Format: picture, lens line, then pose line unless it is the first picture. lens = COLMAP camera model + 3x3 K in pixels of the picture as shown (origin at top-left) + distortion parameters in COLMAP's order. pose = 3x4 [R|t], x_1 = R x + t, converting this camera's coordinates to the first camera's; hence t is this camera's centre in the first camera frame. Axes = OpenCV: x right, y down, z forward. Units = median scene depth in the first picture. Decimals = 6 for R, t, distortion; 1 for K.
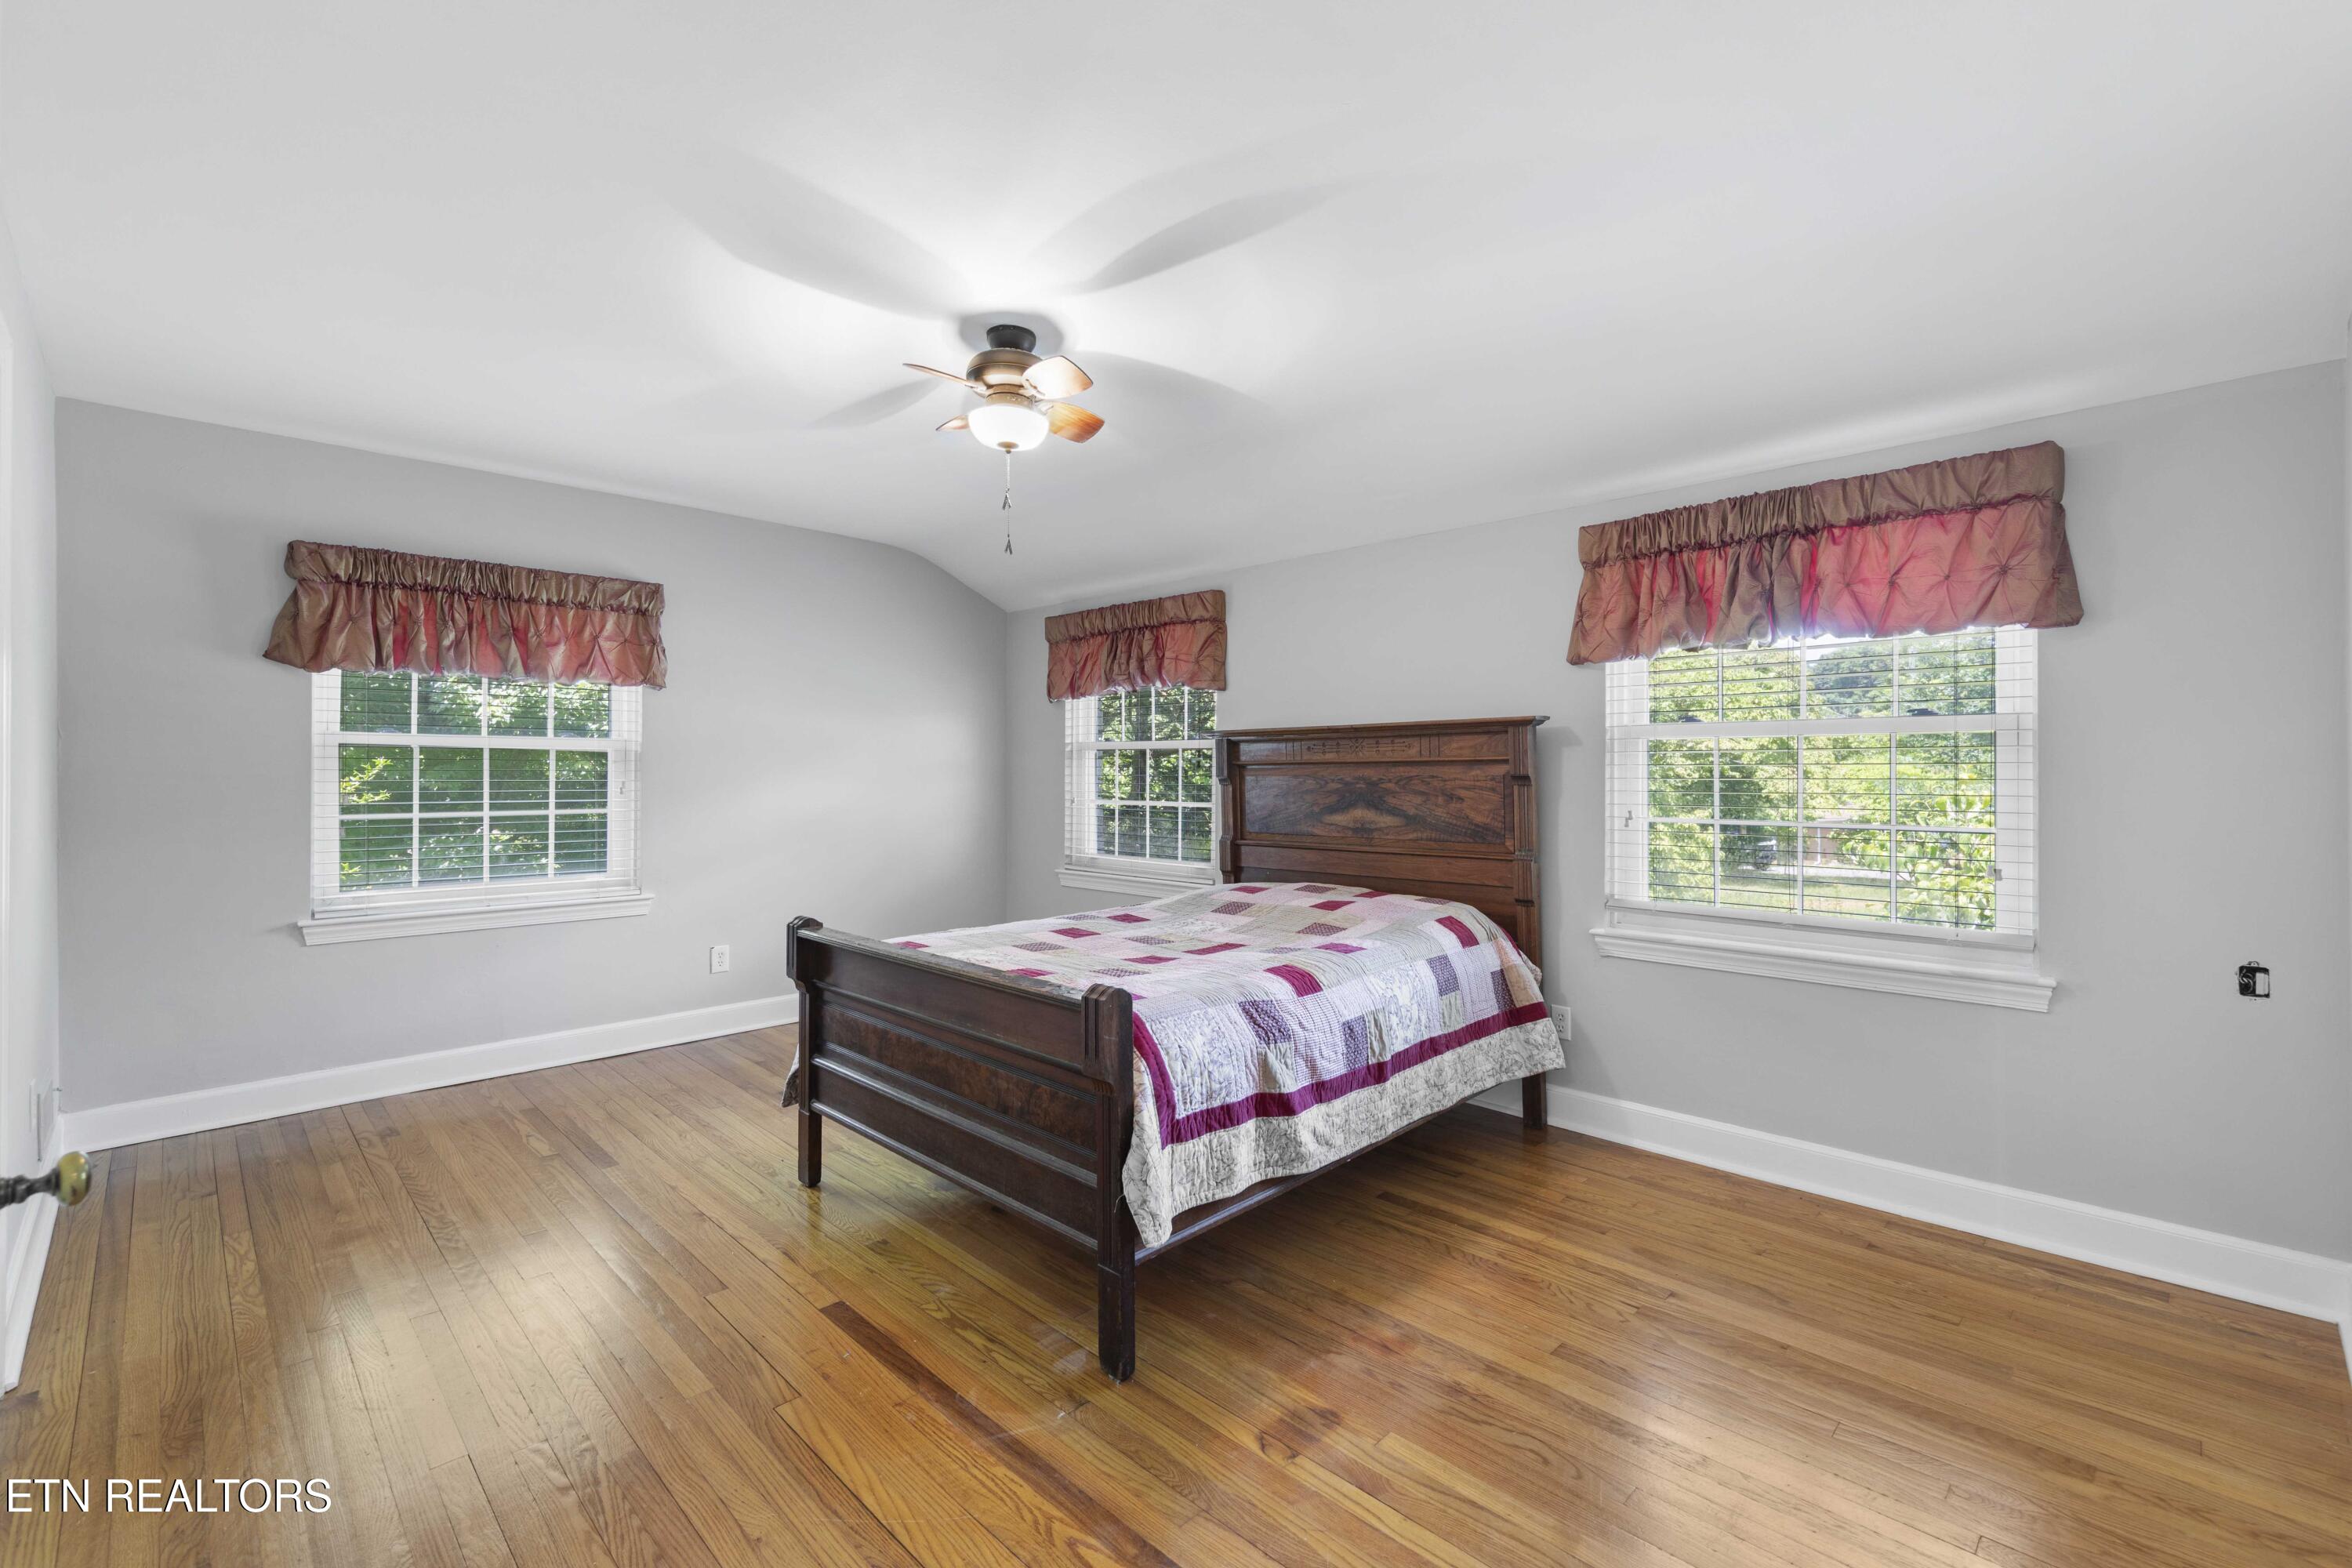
lens RADIAL K [[1003.0, 0, 1176.0], [0, 1003.0, 784.0], [0, 0, 1]] dist [0.017000, 0.000037]
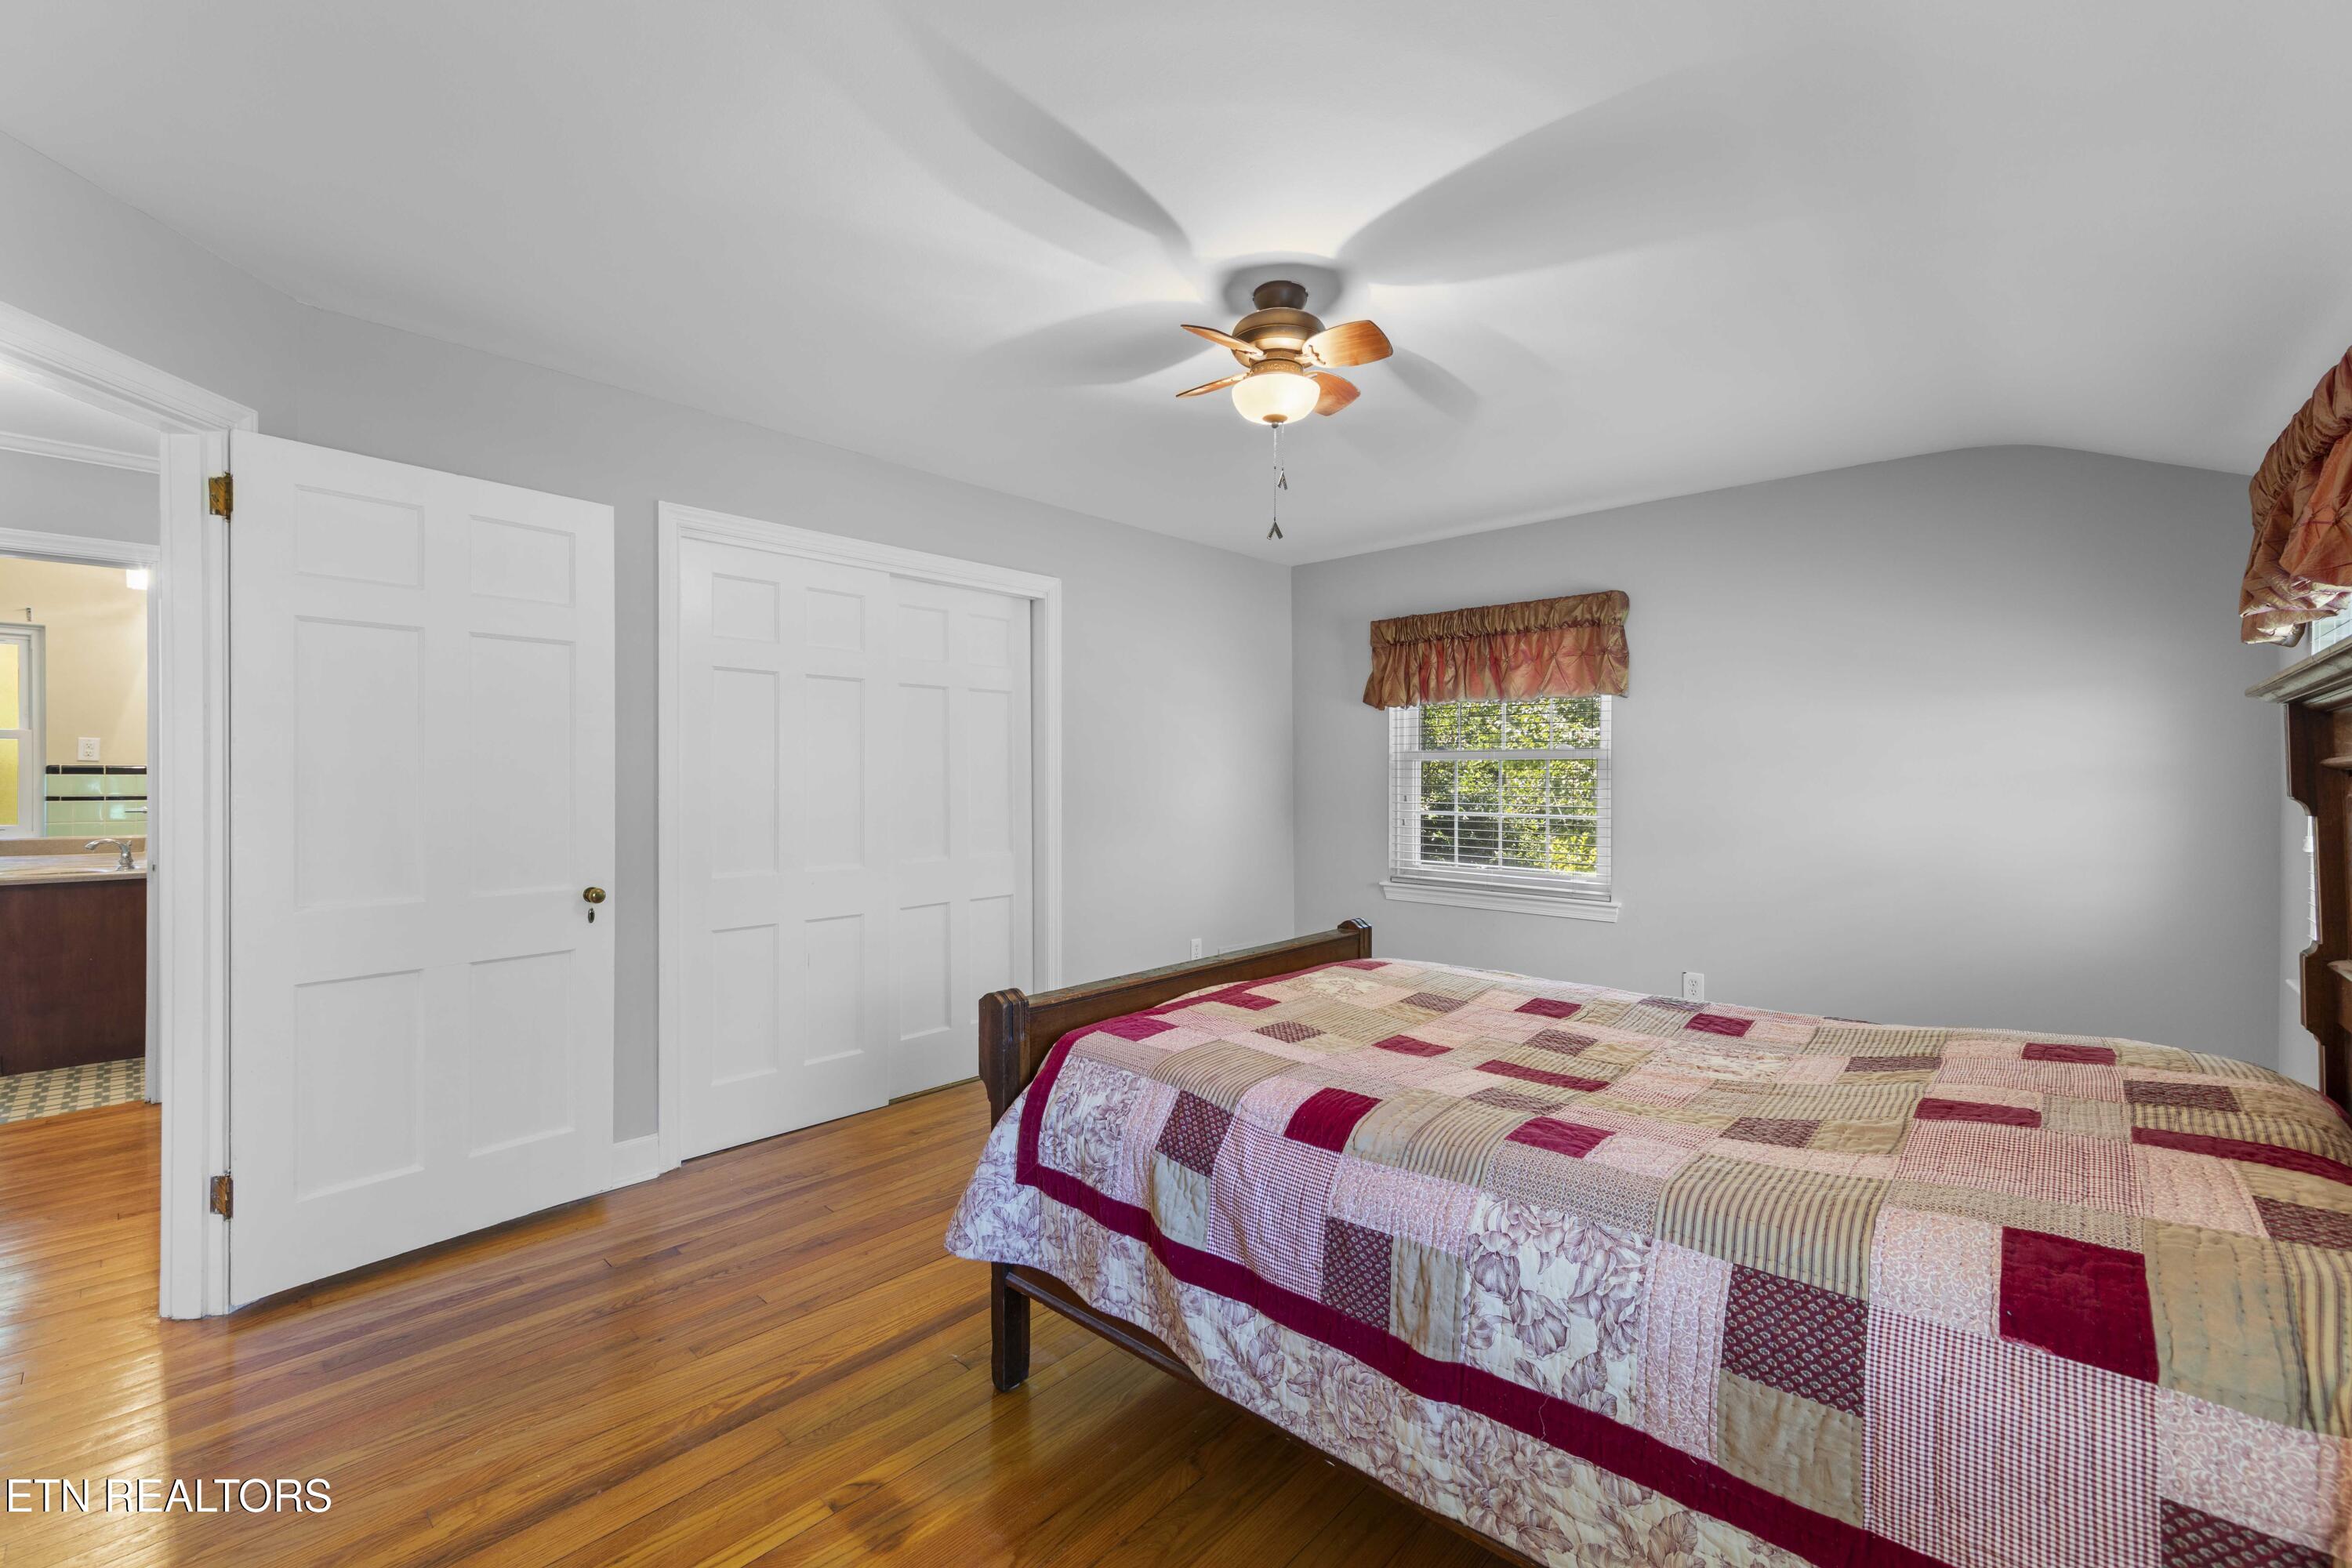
lens RADIAL K [[976.4, 0, 1176.0], [0, 976.4, 784.0], [0, 0, 1]] dist [0.001180, 0.000101]
pose [[0.037837, 0.006746, -0.999261, 0.661163], [-0.016946, 0.999838, 0.006109, -0.010142], [0.999140, 0.016703, 0.037945, 0.817882]]
